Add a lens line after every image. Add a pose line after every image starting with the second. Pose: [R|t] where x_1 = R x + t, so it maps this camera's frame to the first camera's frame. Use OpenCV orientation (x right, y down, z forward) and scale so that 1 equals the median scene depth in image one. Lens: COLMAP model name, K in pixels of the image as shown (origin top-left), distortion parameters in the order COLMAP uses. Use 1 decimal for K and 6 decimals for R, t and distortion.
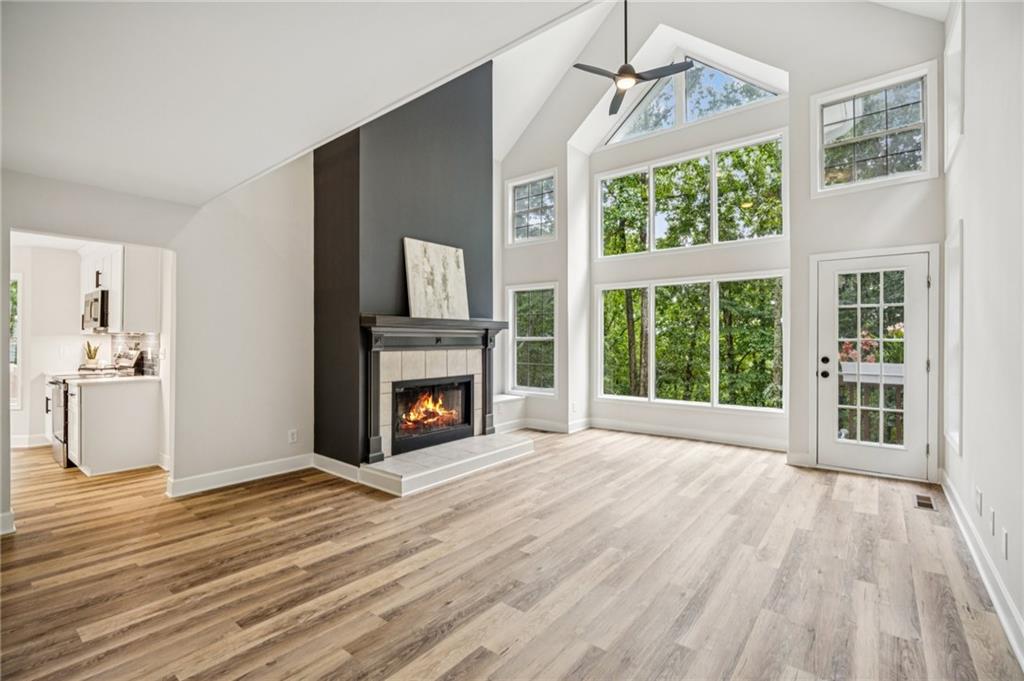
lens RADIAL K [[451.3, 0, 512.0], [0, 451.3, 340.5], [0, 0, 1]] dist [-0.001466, 0.000021]
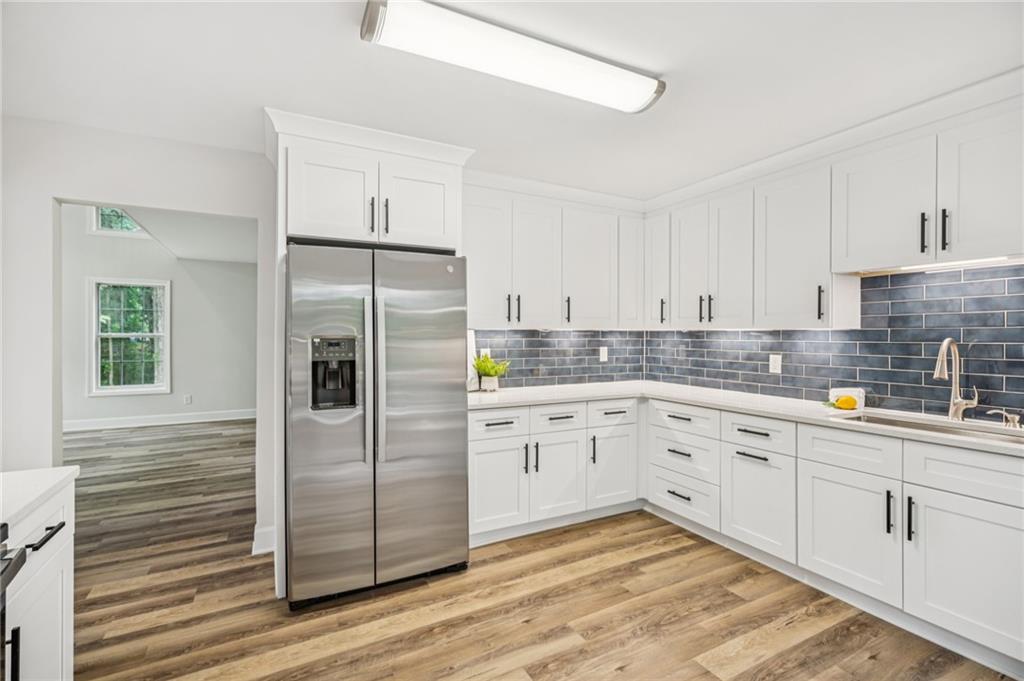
lens RADIAL K [[451.3, 0, 512.0], [0, 451.3, 340.5], [0, 0, 1]] dist [-0.001466, 0.000021]
pose [[-0.920519, -0.001315, 0.390695, -1.931796], [0.002311, 0.999959, 0.008810, -0.002788], [-0.390691, 0.009013, -0.920478, 1.625458]]
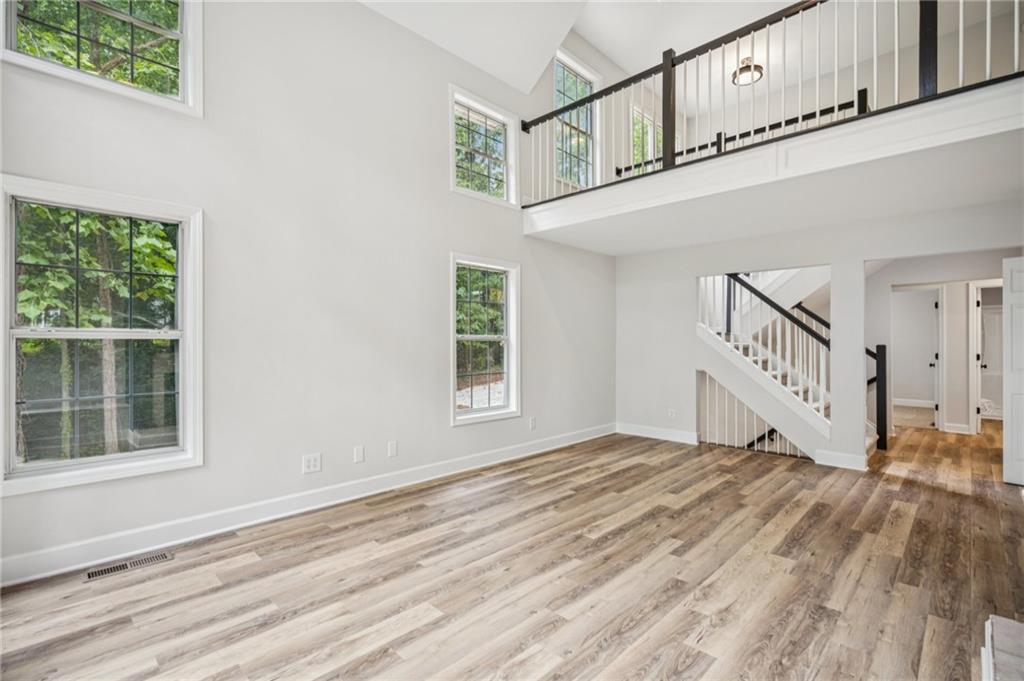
lens RADIAL K [[479.0, 0, 512.0], [0, 479.0, 340.5], [0, 0, 1]] dist [-0.001456, -0.000153]
pose [[-0.995304, 0.000250, 0.096799, 0.274577], [-0.000132, 0.999992, -0.003937, 0.006662], [-0.096799, -0.003931, -0.995296, 1.945660]]
